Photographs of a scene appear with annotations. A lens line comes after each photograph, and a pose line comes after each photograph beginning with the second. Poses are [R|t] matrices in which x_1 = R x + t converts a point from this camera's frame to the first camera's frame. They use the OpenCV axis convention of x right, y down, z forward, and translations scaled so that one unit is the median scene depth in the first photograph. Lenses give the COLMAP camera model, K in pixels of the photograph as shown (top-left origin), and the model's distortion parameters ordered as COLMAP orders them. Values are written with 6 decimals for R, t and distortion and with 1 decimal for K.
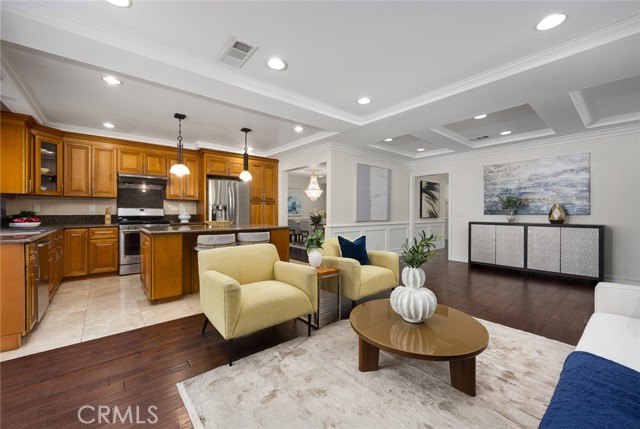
lens RADIAL K [[254.7, 0, 321.8], [0, 254.7, 212.5], [0, 0, 1]] dist [0.001500, 0.000076]
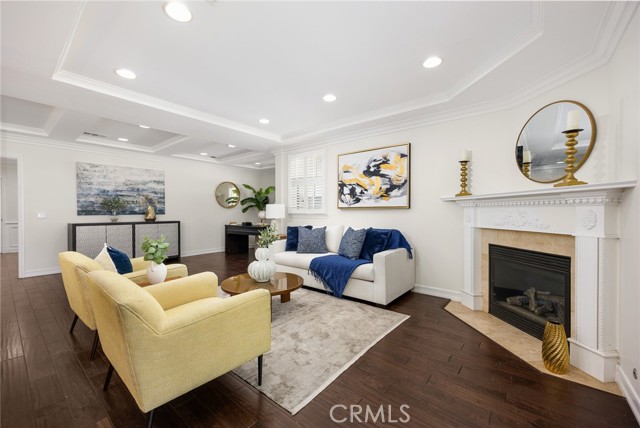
lens RADIAL K [[255.7, 0, 320.0], [0, 255.7, 214.0], [0, 0, 1]] dist [-0.000677, -0.000043]
pose [[-0.197651, -0.007148, 0.980246, -0.452946], [0.004204, 0.999958, 0.008140, -0.000780], [-0.980263, 0.005730, -0.197613, 0.349865]]
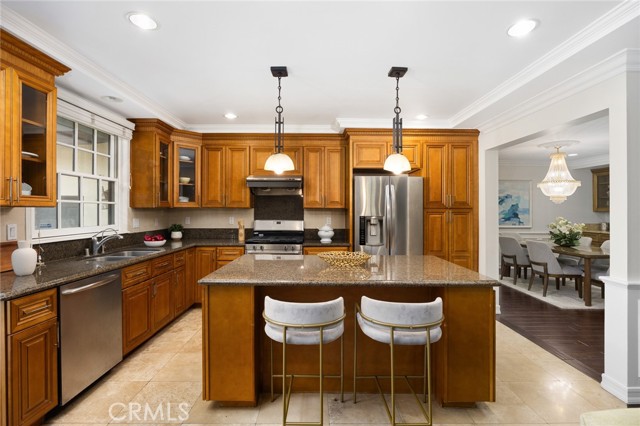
lens RADIAL K [[301.8, 0, 323.8], [0, 301.8, 210.5], [0, 0, 1]] dist [-0.013677, -0.000238]
pose [[0.777409, -0.000754, -0.628994, -0.033057], [-0.004412, 0.999968, -0.006652, -0.040402], [0.628979, 0.007947, 0.777381, 0.377364]]
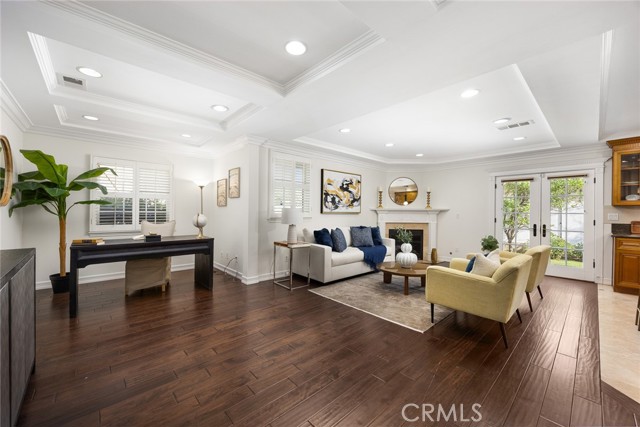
lens RADIAL K [[246.3, 0, 310.1], [0, 246.3, 212.6], [0, 0, 1]] dist [0.000261, 0.000045]
pose [[-0.999661, -0.010221, -0.023964, 0.448960], [-0.010387, 0.999923, 0.006787, -0.019277], [0.023893, 0.007033, -0.999690, 1.118048]]
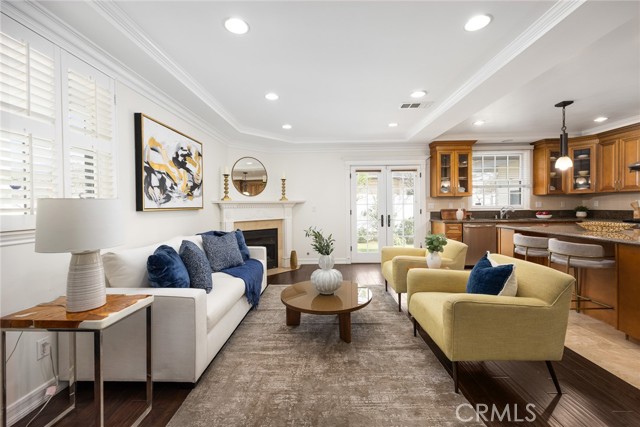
lens RADIAL K [[267.0, 0, 313.4], [0, 267.0, 209.9], [0, 0, 1]] dist [-0.001603, -0.000109]
pose [[-0.660361, 0.020264, -0.750674, 0.535620], [0.008478, 0.999773, 0.019531, -0.019626], [0.750900, 0.006533, -0.660384, 0.683957]]
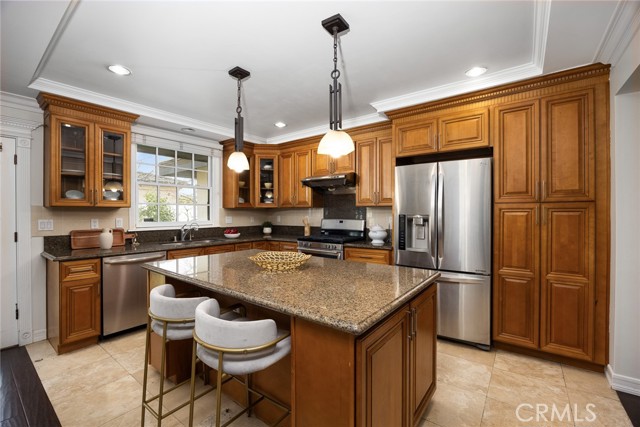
lens RADIAL K [[276.5, 0, 321.5], [0, 276.5, 213.3], [0, 0, 1]] dist [-0.016391, 0.000136]
pose [[0.228229, -0.000987, -0.973607, 0.084399], [-0.001641, 0.999998, -0.001399, -0.033456], [0.973606, 0.001917, 0.228227, 0.743147]]
